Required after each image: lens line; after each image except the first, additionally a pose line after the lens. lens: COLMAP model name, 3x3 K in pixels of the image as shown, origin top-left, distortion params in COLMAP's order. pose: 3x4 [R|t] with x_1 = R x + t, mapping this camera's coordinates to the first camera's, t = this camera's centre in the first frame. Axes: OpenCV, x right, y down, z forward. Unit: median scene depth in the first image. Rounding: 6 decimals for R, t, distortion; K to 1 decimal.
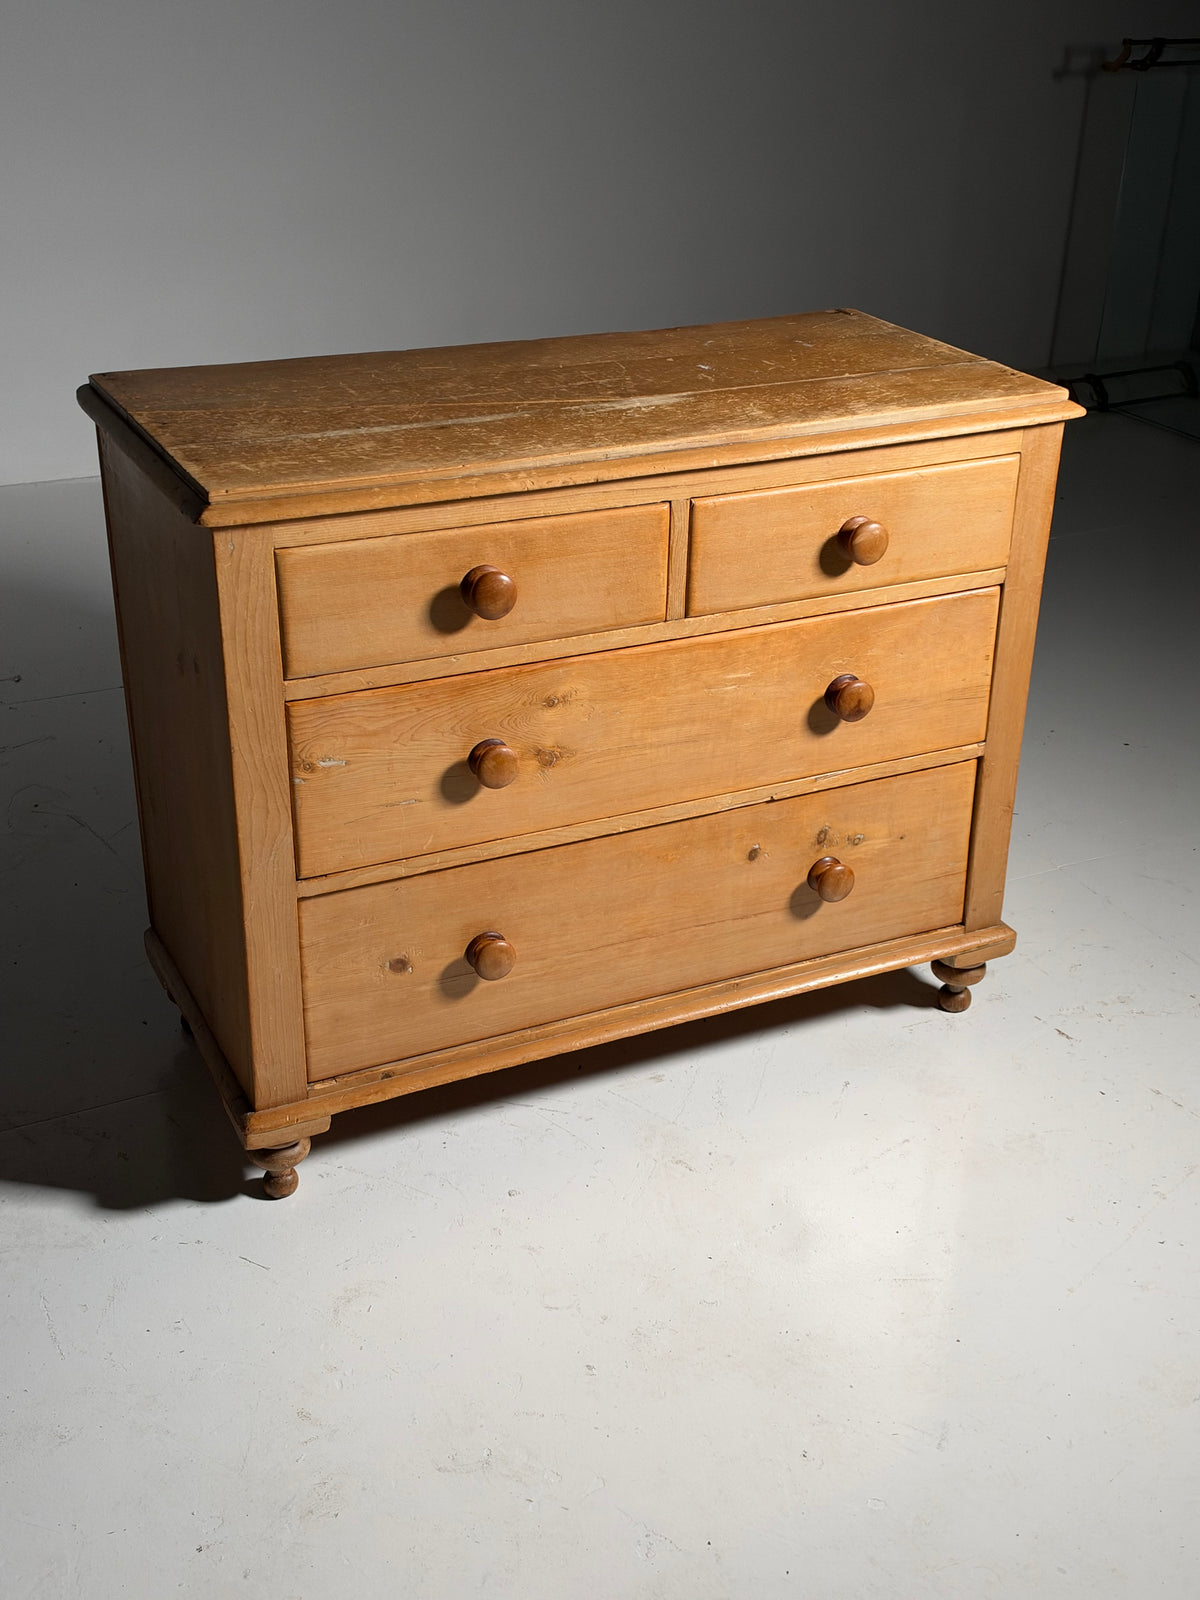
lens RADIAL K [[1879.5, 0, 600.0], [0, 1879.5, 800.0], [0, 0, 1]] dist [0.171922, -0.022641]
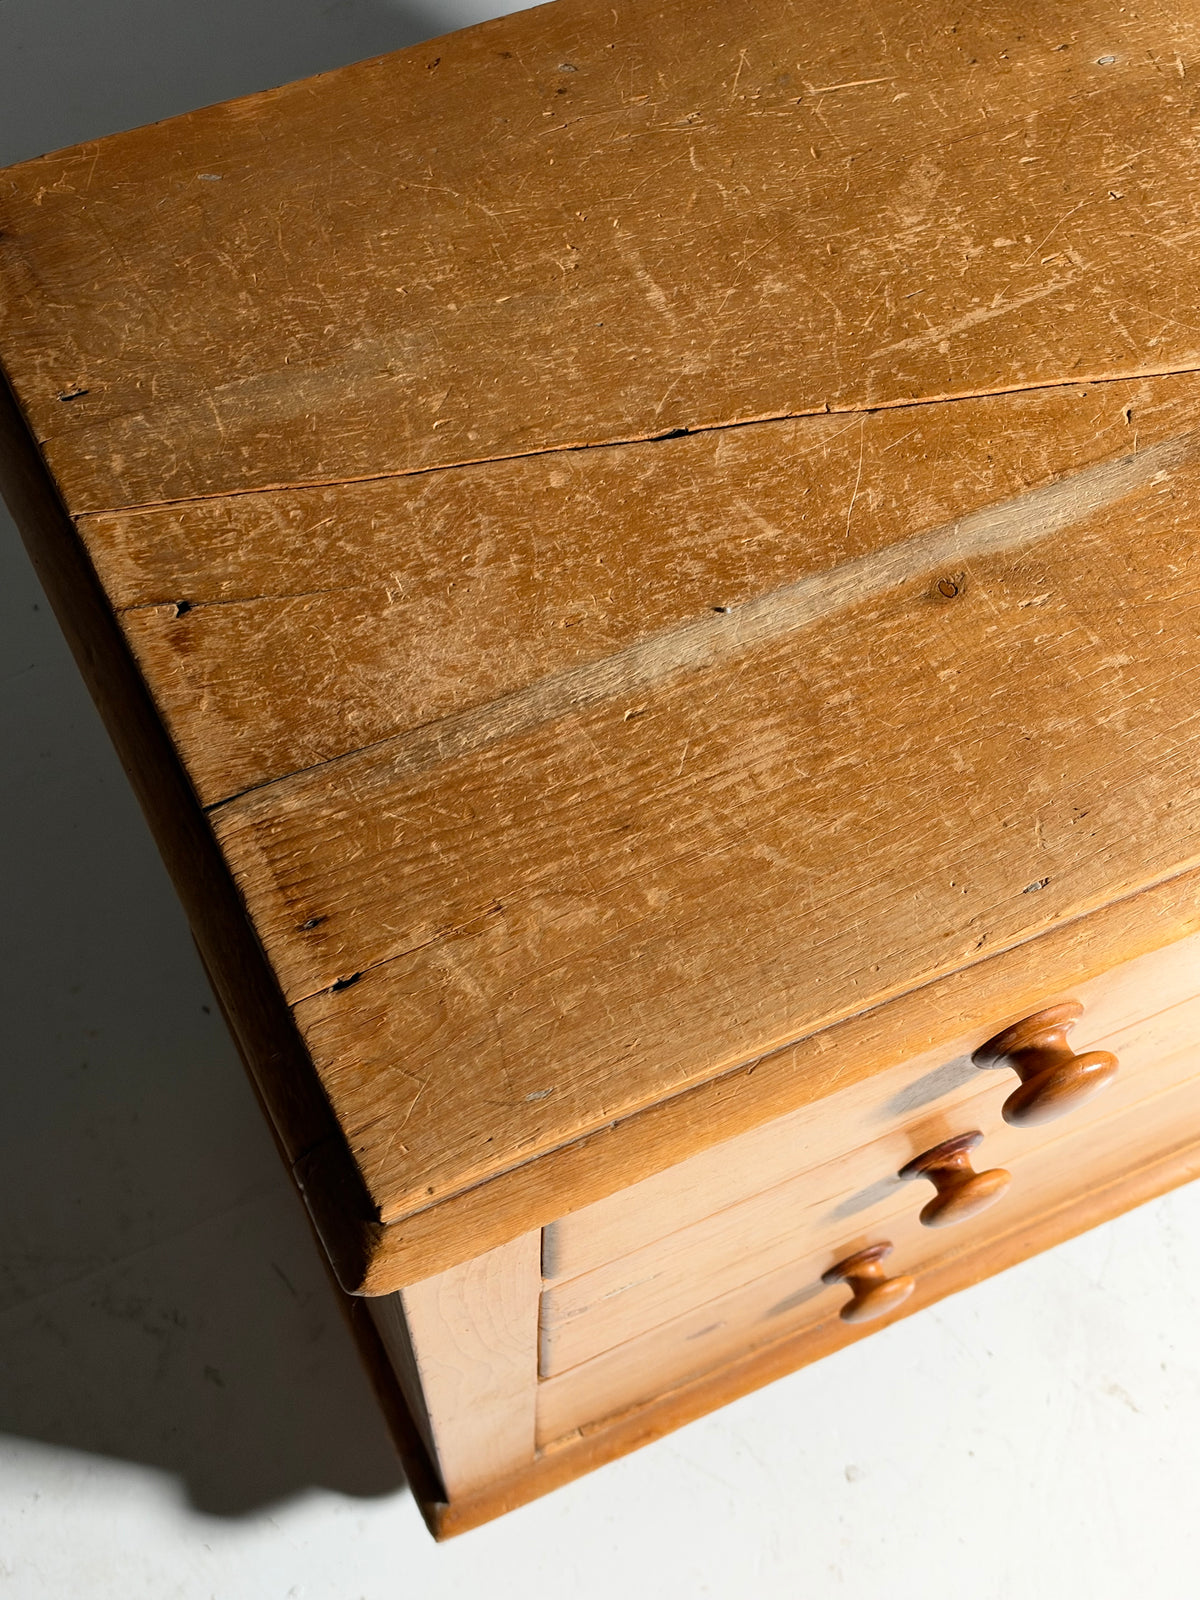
lens RADIAL K [[1879.5, 0, 600.0], [0, 1879.5, 800.0], [0, 0, 1]] dist [0.171922, -0.022641]
pose [[0.999626, 0.019140, 0.019511, -0.156354], [-0.027110, 0.785065, 0.618819, -0.389708], [-0.003473, -0.619117, 0.785291, 0.696453]]
